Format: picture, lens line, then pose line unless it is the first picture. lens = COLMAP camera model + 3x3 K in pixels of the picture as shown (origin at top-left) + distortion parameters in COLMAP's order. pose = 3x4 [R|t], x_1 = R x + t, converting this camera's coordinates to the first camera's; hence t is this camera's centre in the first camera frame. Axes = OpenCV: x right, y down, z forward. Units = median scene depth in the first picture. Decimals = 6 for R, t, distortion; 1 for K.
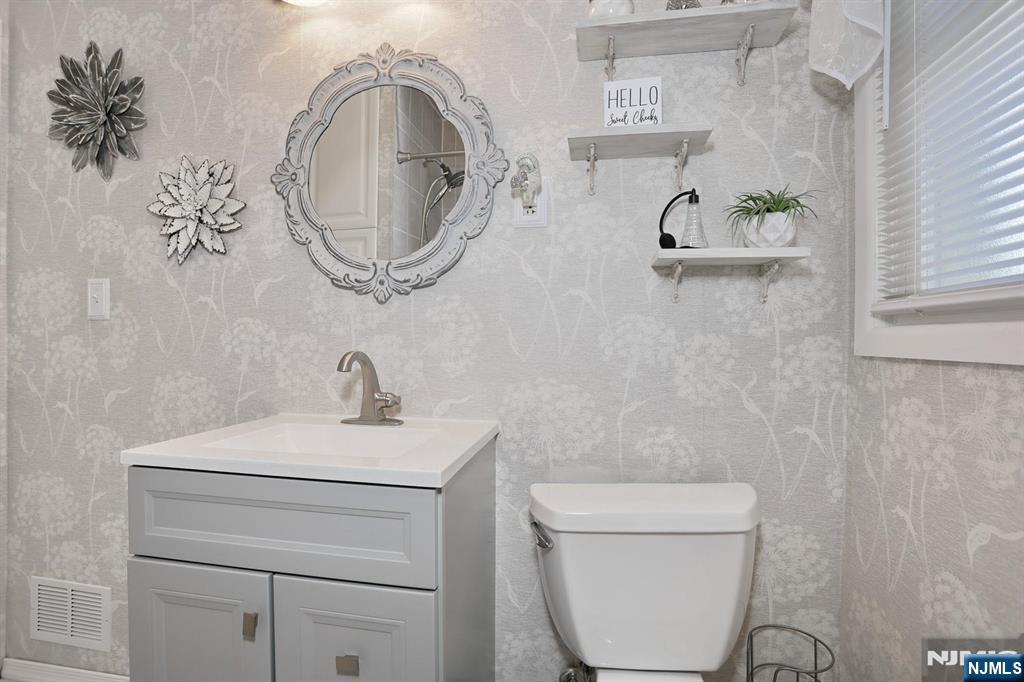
lens RADIAL K [[495.2, 0, 512.3], [0, 495.2, 334.6], [0, 0, 1]] dist [-0.056189, 0.008904]
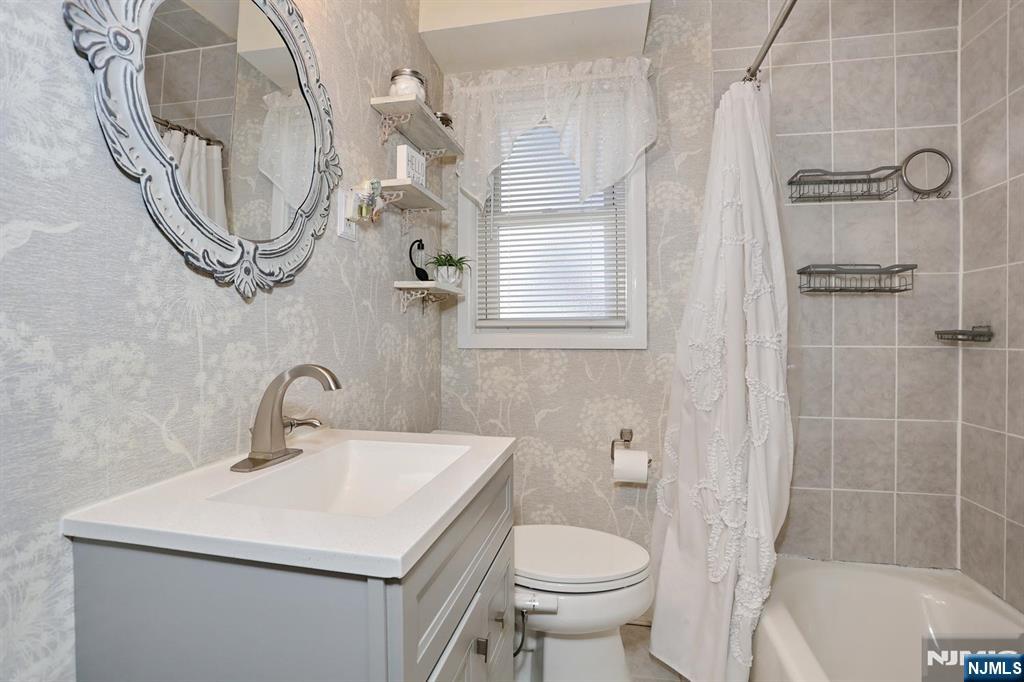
lens RADIAL K [[495.2, 0, 512.9], [0, 495.2, 342.2], [0, 0, 1]] dist [-0.056189, 0.008904]
pose [[0.022299, -0.020785, 0.999535, -0.972736], [-0.009648, 0.999733, 0.021004, -0.019590], [-0.999705, -0.010112, 0.022092, 0.587599]]
